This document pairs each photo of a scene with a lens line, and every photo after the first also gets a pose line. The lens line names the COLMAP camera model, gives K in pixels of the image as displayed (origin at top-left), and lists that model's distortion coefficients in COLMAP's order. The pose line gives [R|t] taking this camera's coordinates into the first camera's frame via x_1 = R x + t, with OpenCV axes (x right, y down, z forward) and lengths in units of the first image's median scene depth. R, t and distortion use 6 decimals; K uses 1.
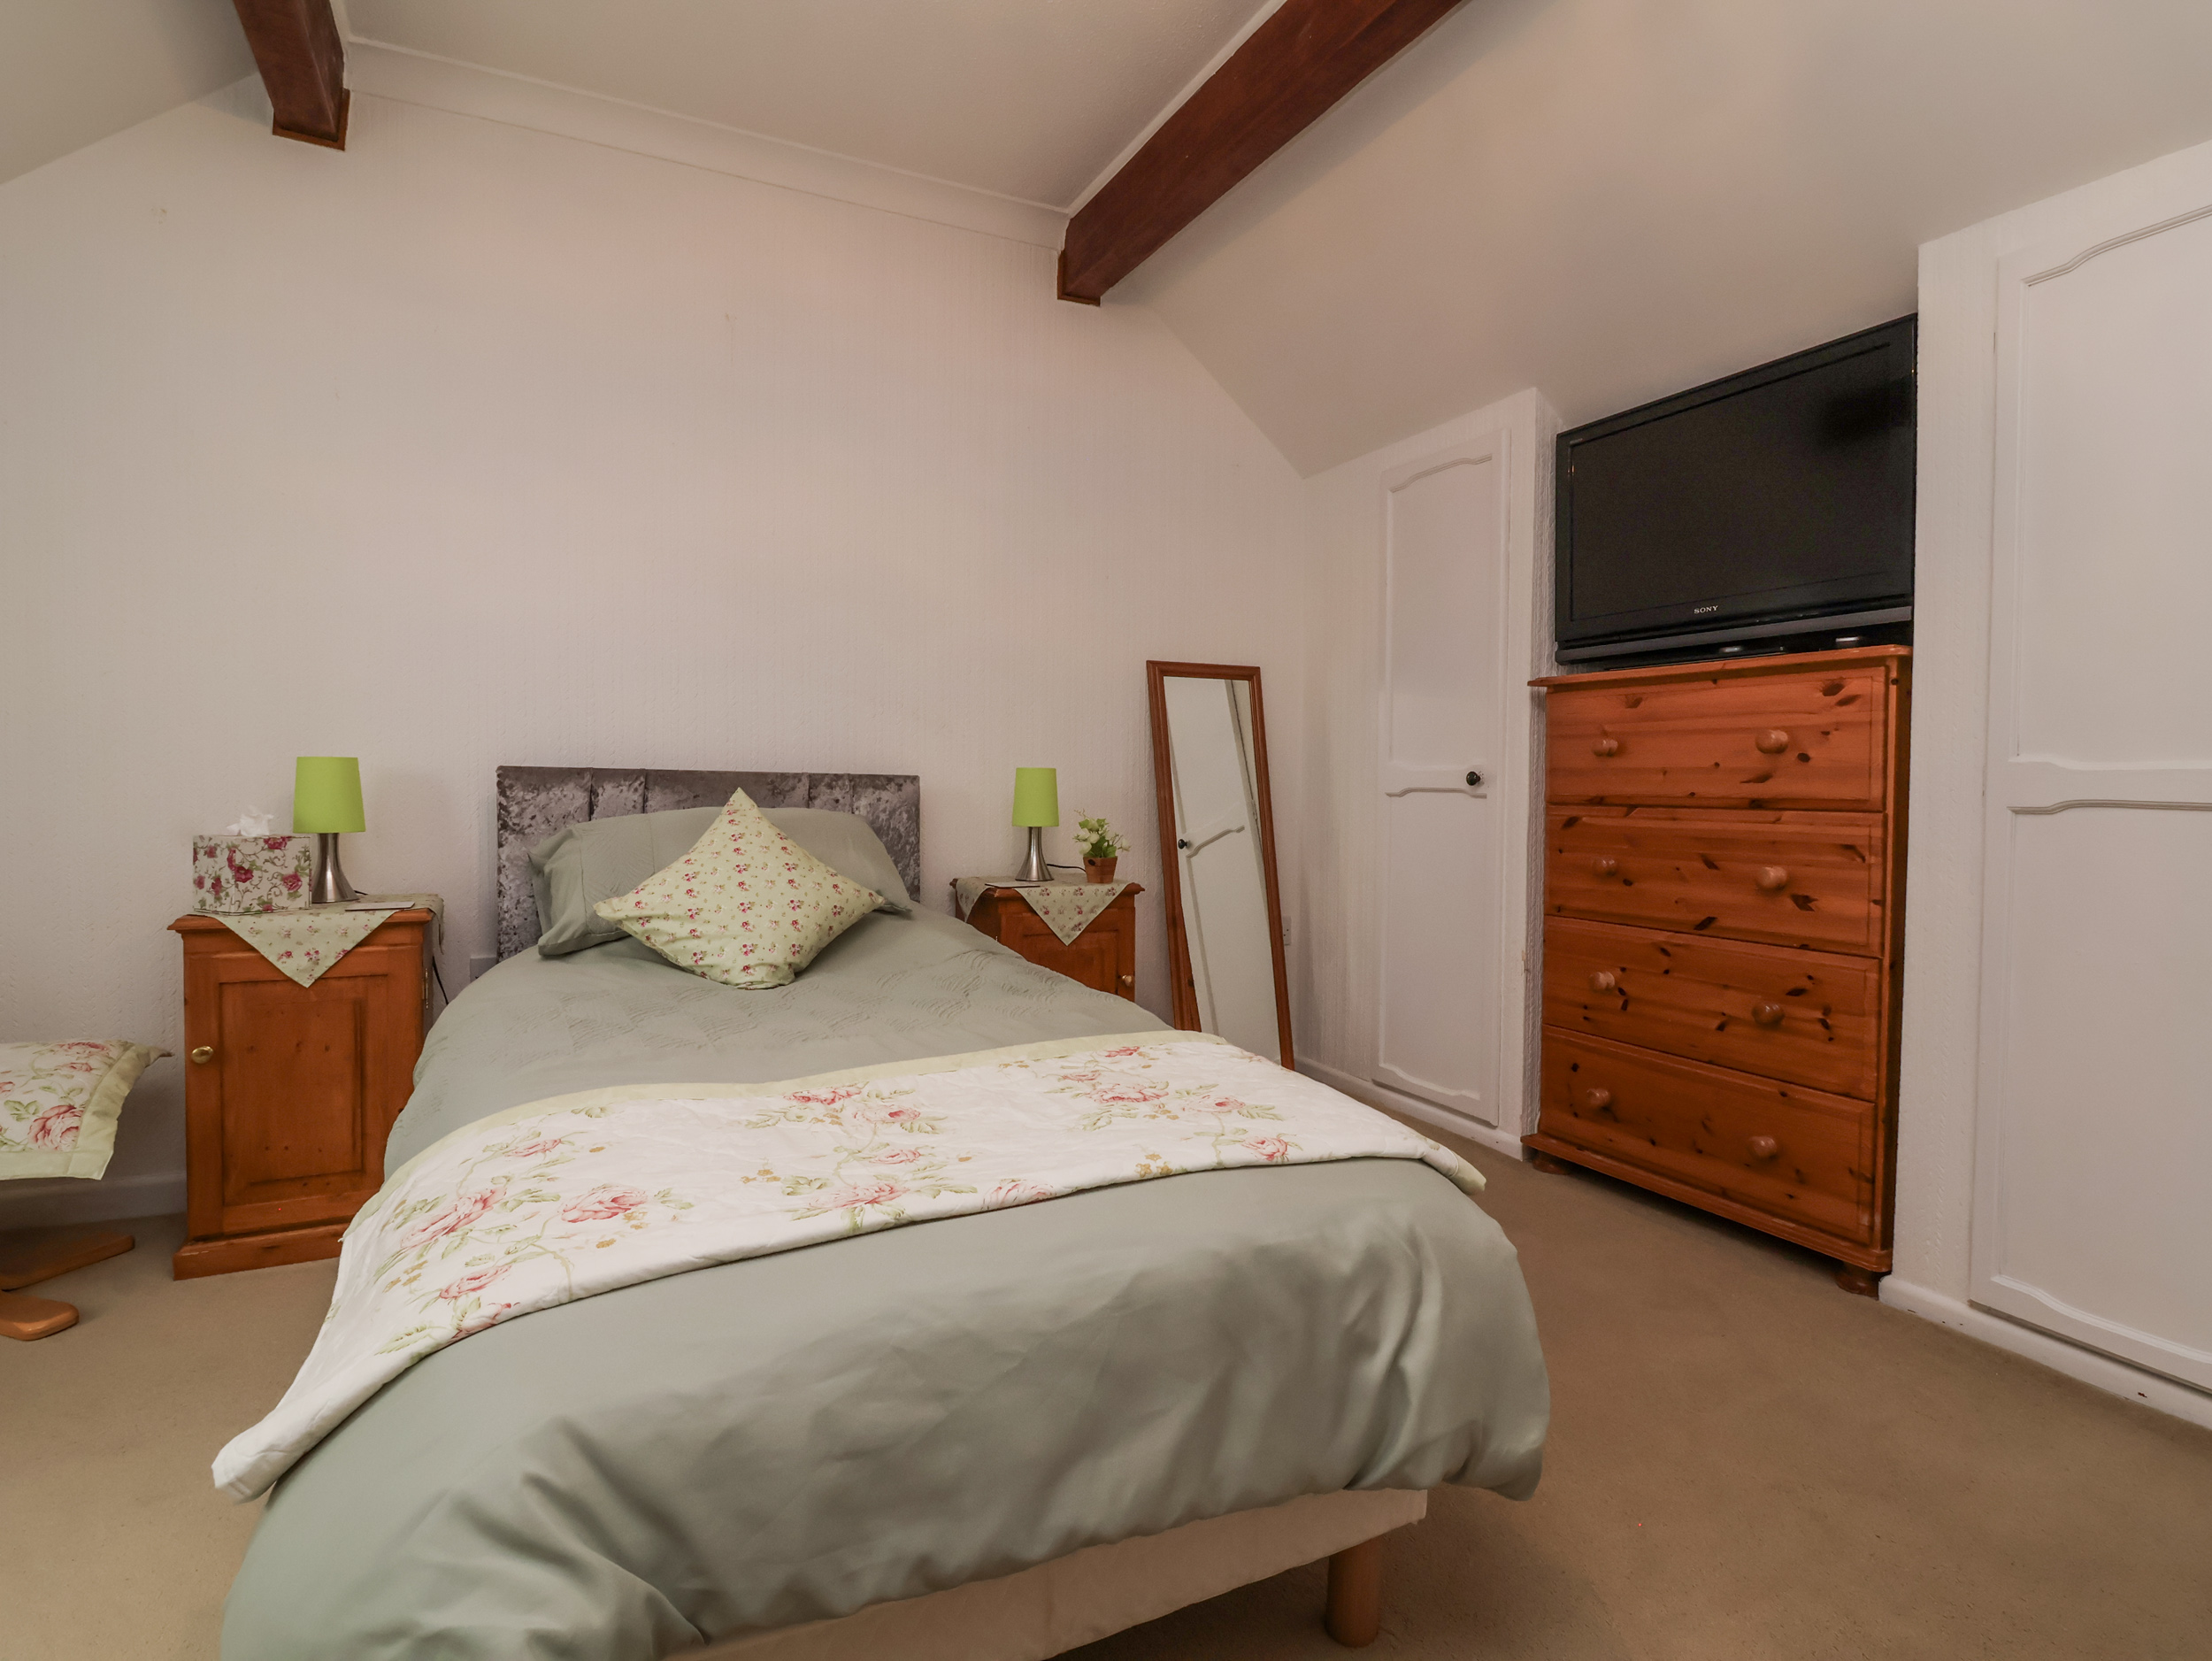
lens RADIAL K [[1144.1, 0, 1123.6], [0, 1144.1, 818.4], [0, 0, 1]] dist [0.001221, -0.014606]
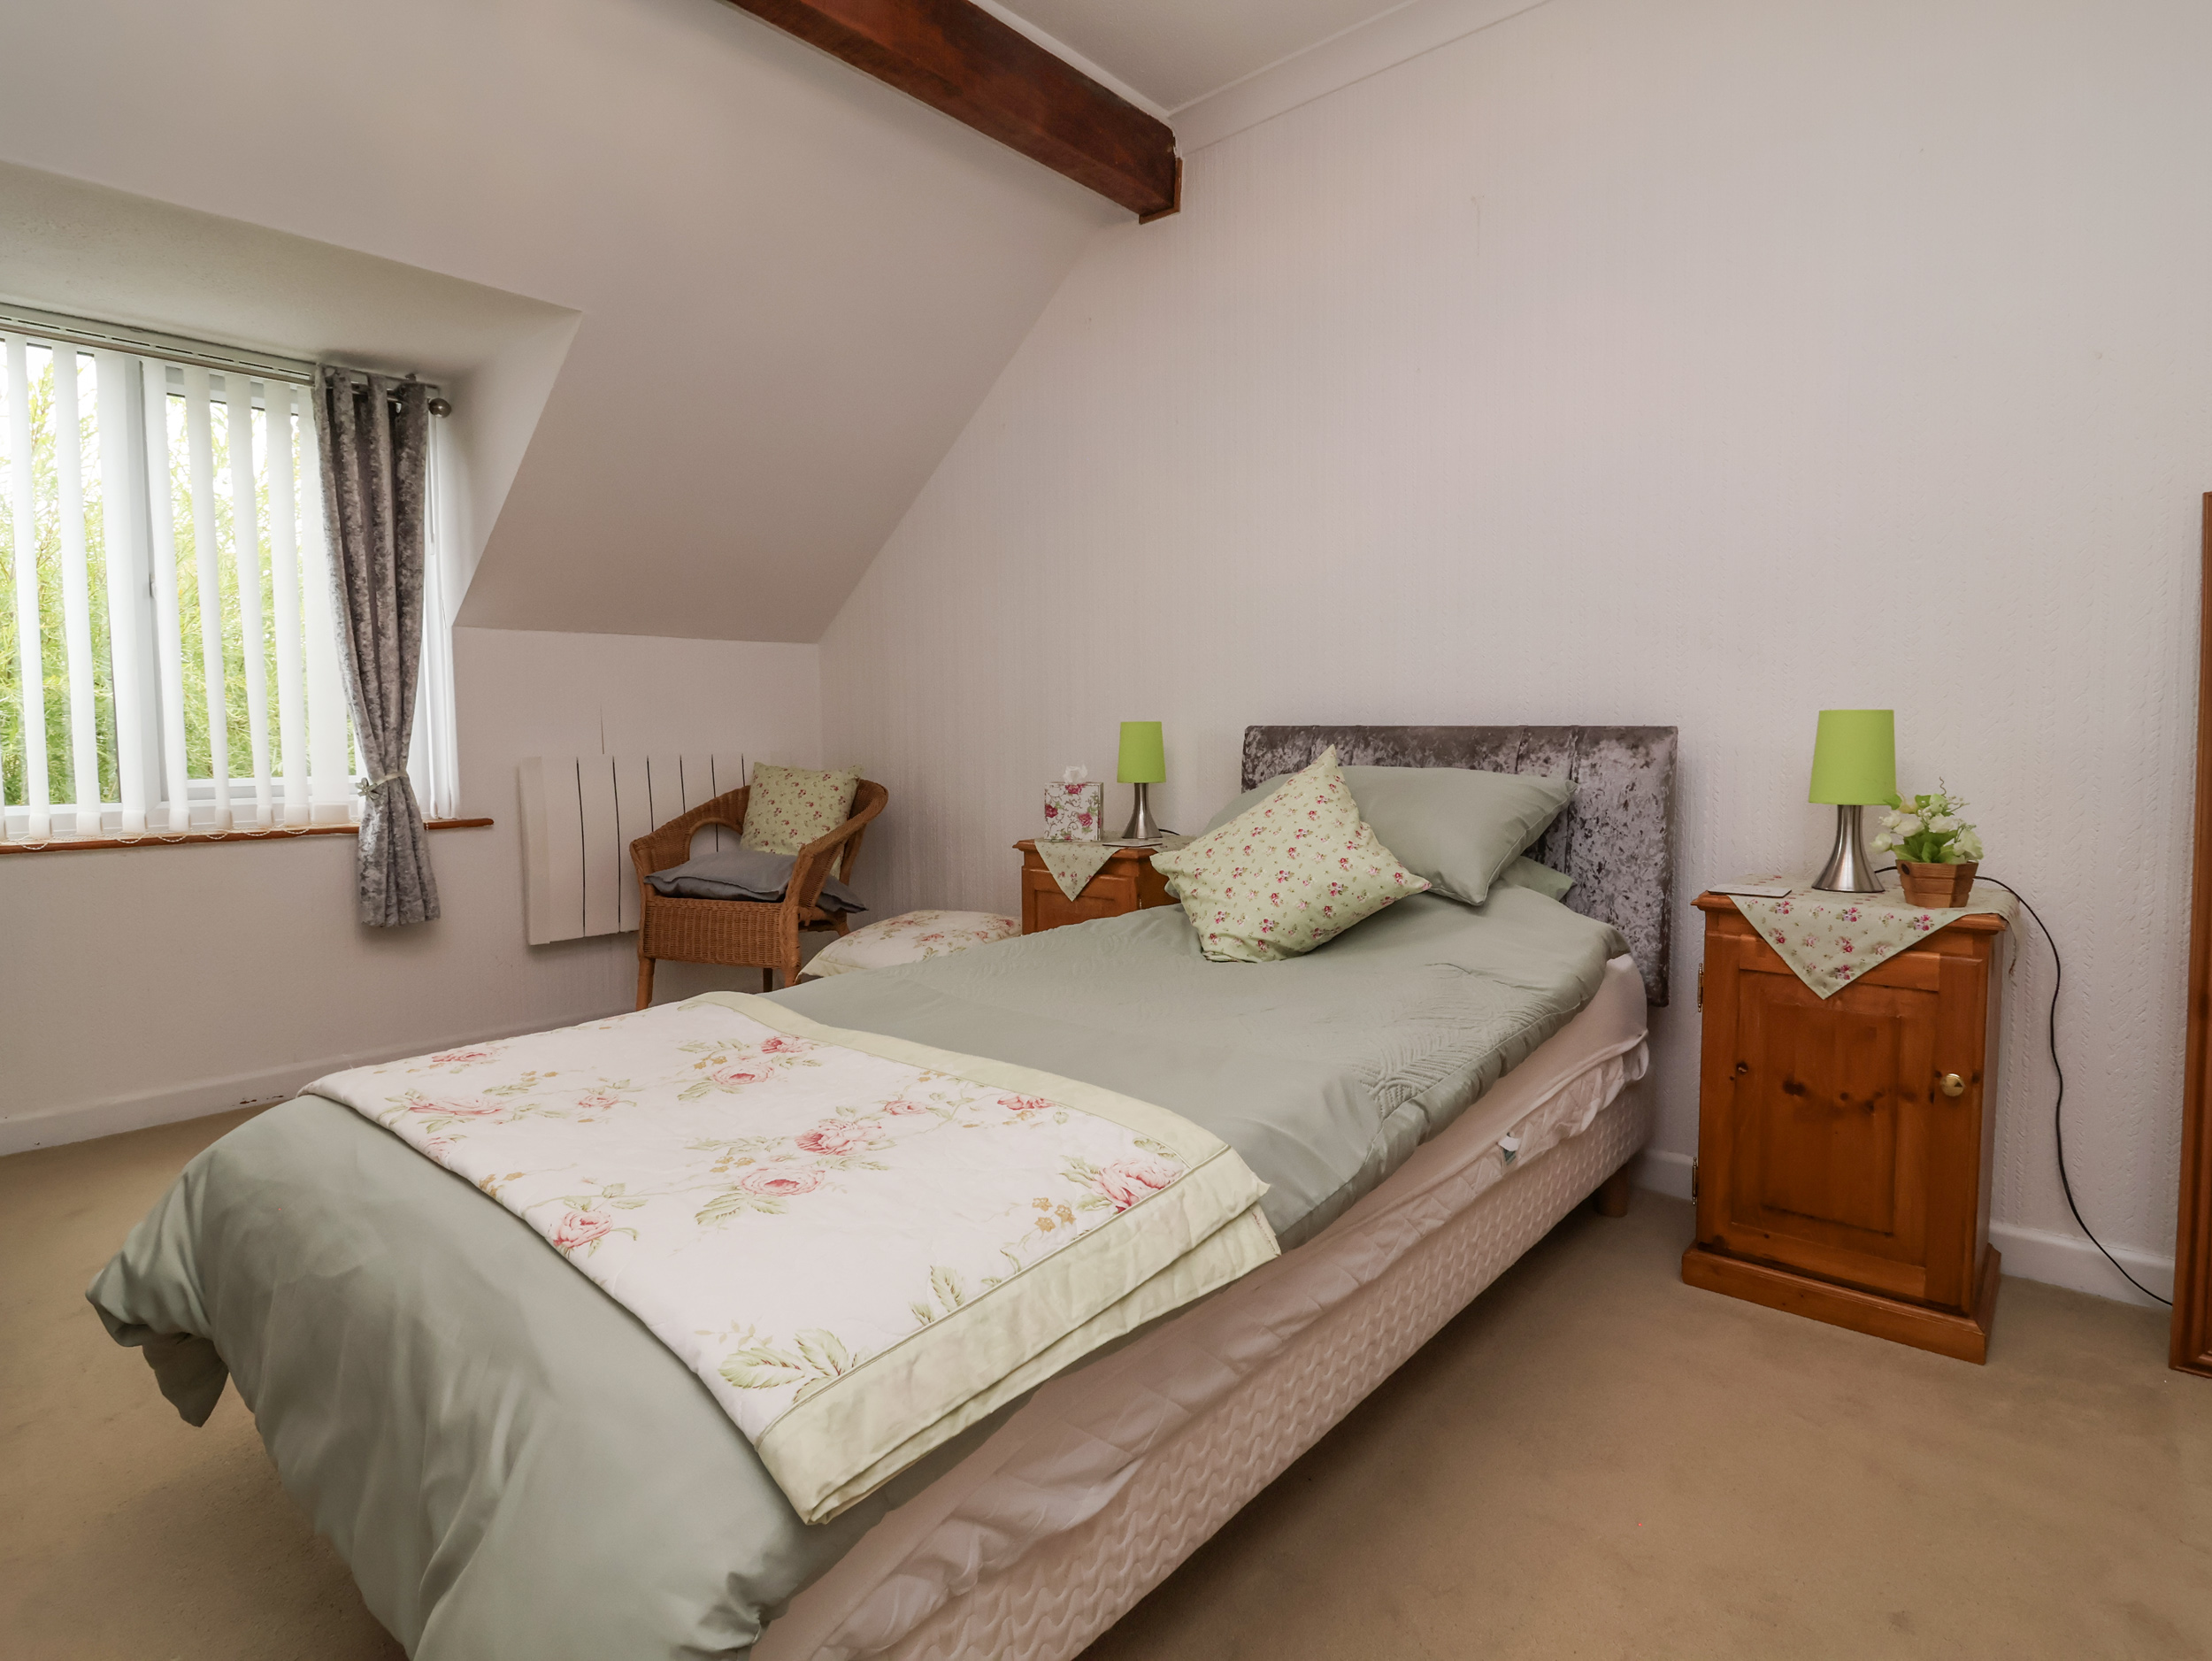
lens RADIAL K [[1144.1, 0, 1120.5], [0, 1144.1, 816.0], [0, 0, 1]] dist [0.001221, -0.014606]
pose [[0.376192, 0.051822, -0.925091, 0.491794], [-0.020677, 0.998656, 0.047534, -0.011038], [0.926311, 0.001247, 0.376758, 0.557168]]
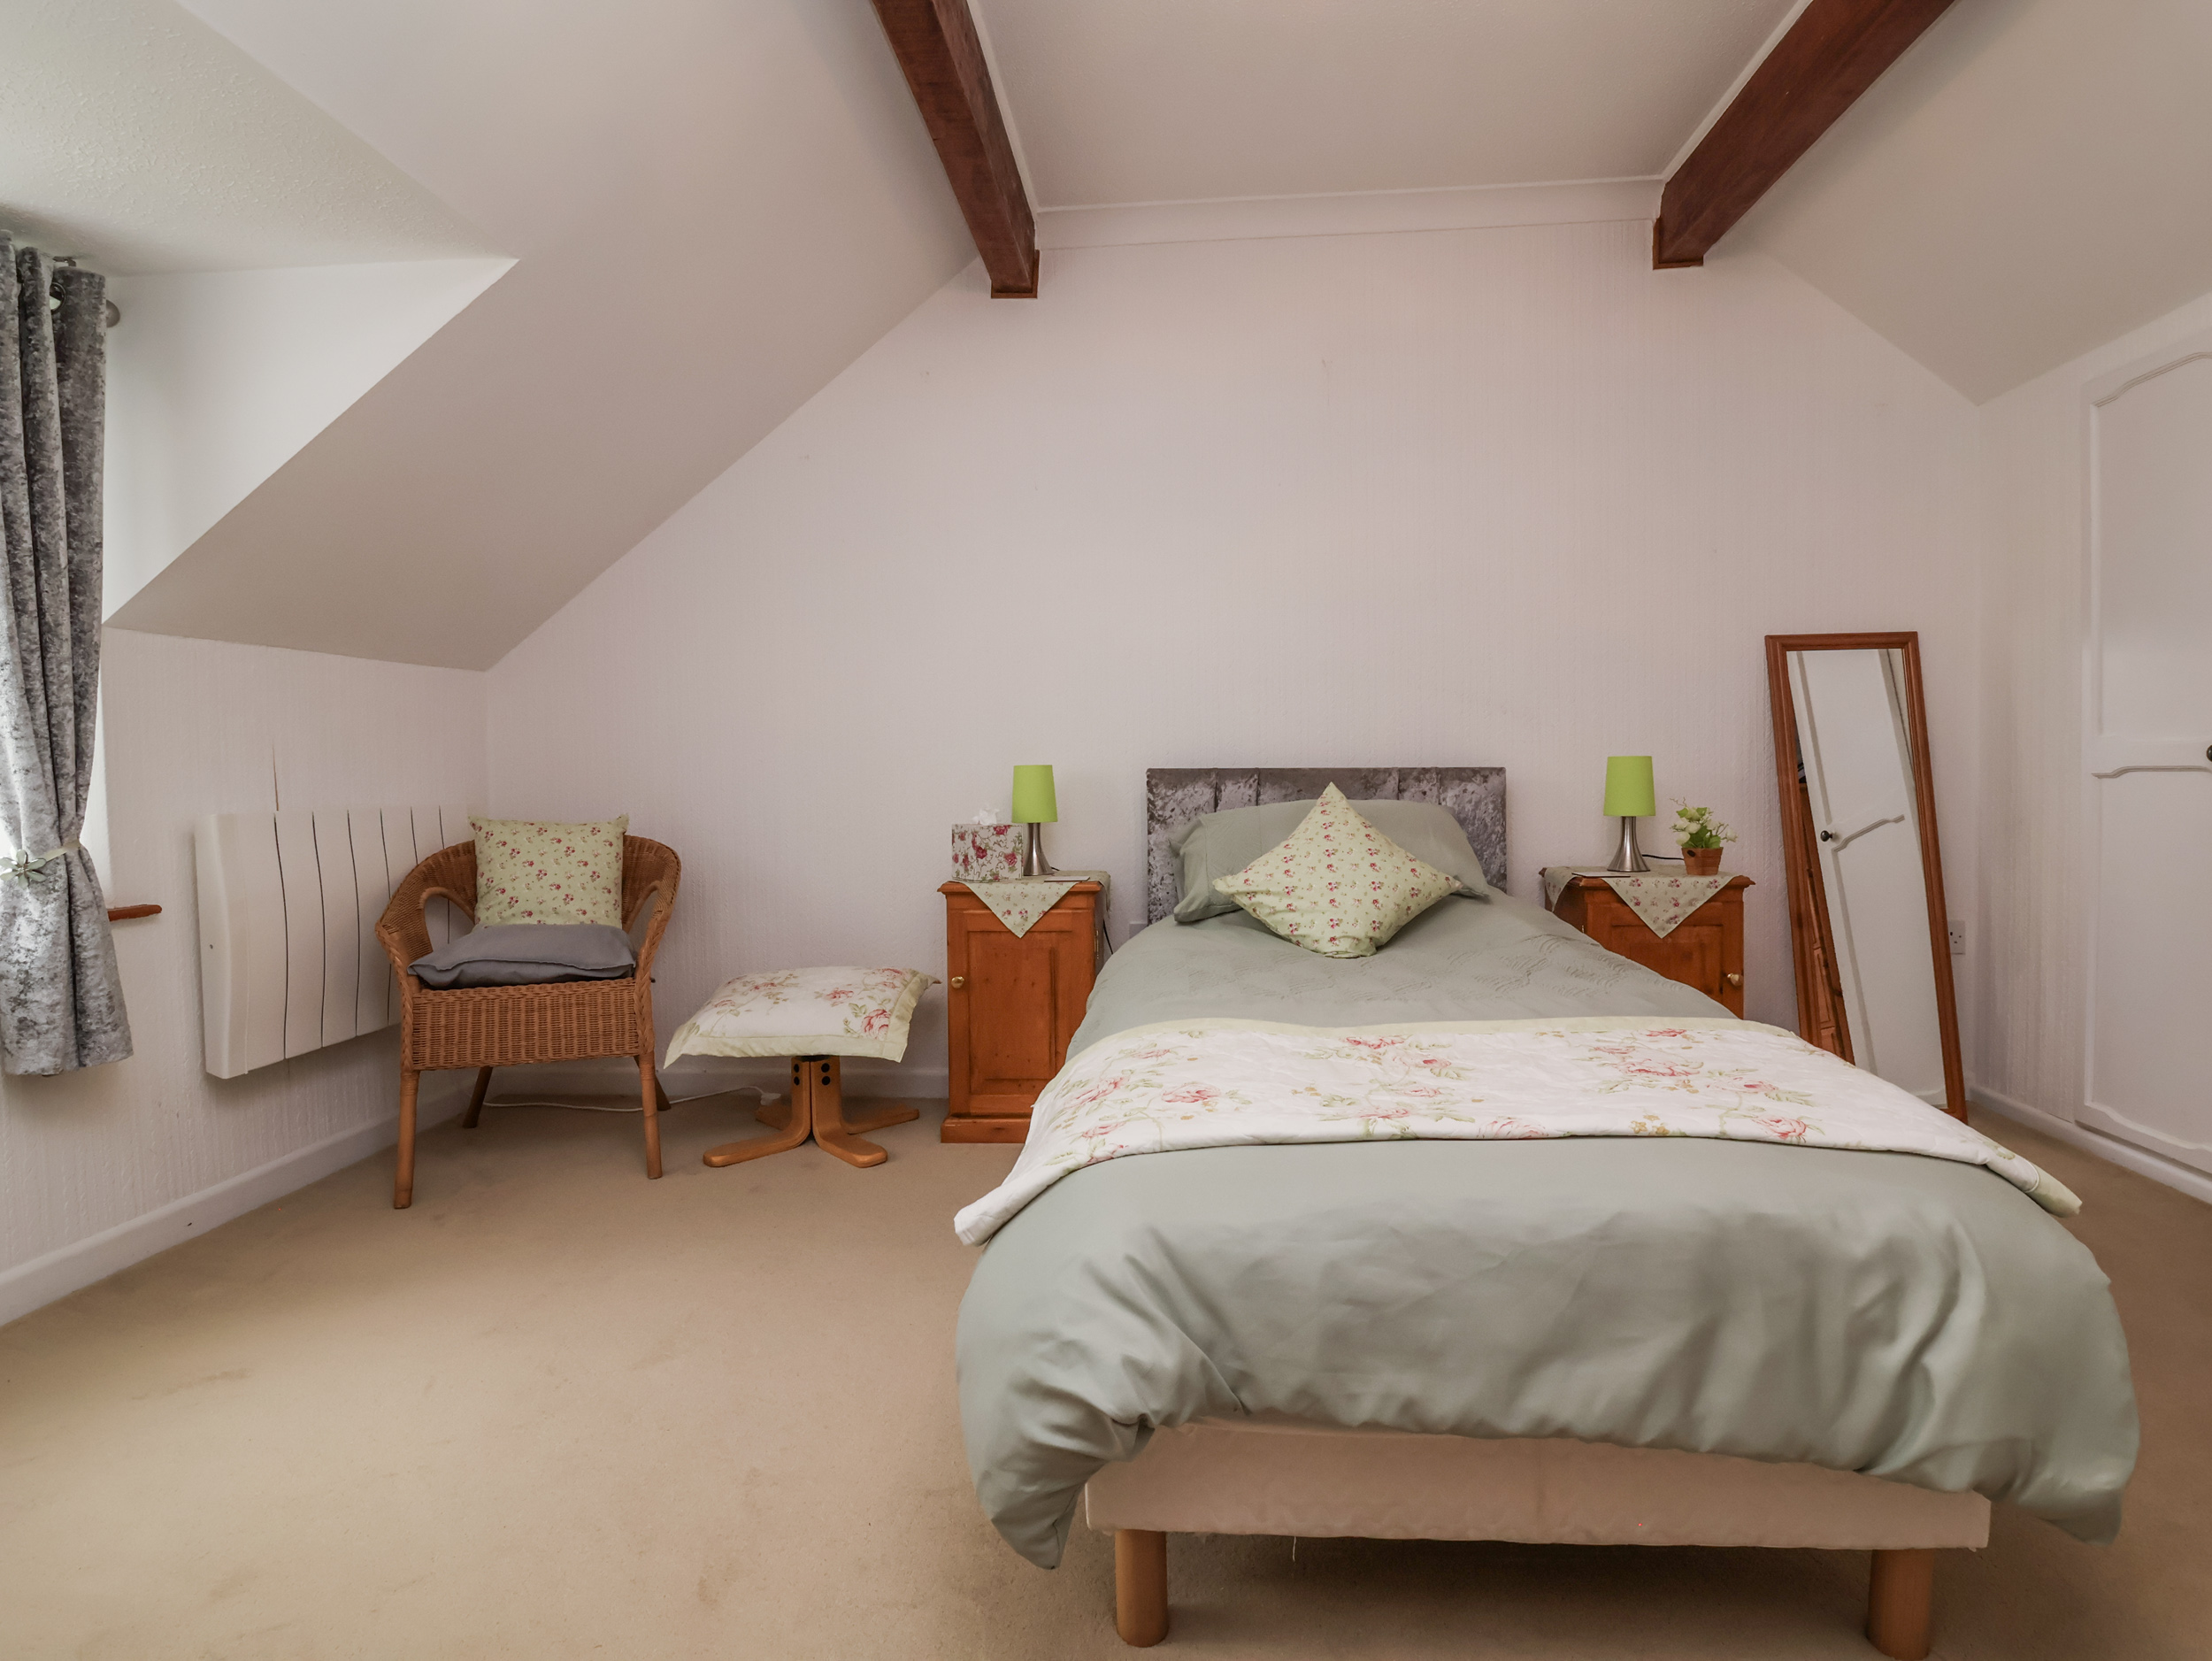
lens RADIAL K [[1144.1, 0, 1123.0], [0, 1144.1, 823.4], [0, 0, 1]] dist [0.001221, -0.014606]
pose [[0.857346, -0.001549, -0.514739, 0.077732], [0.006443, 0.999949, 0.007722, 0.004323], [0.514701, -0.009937, 0.857312, -0.086764]]
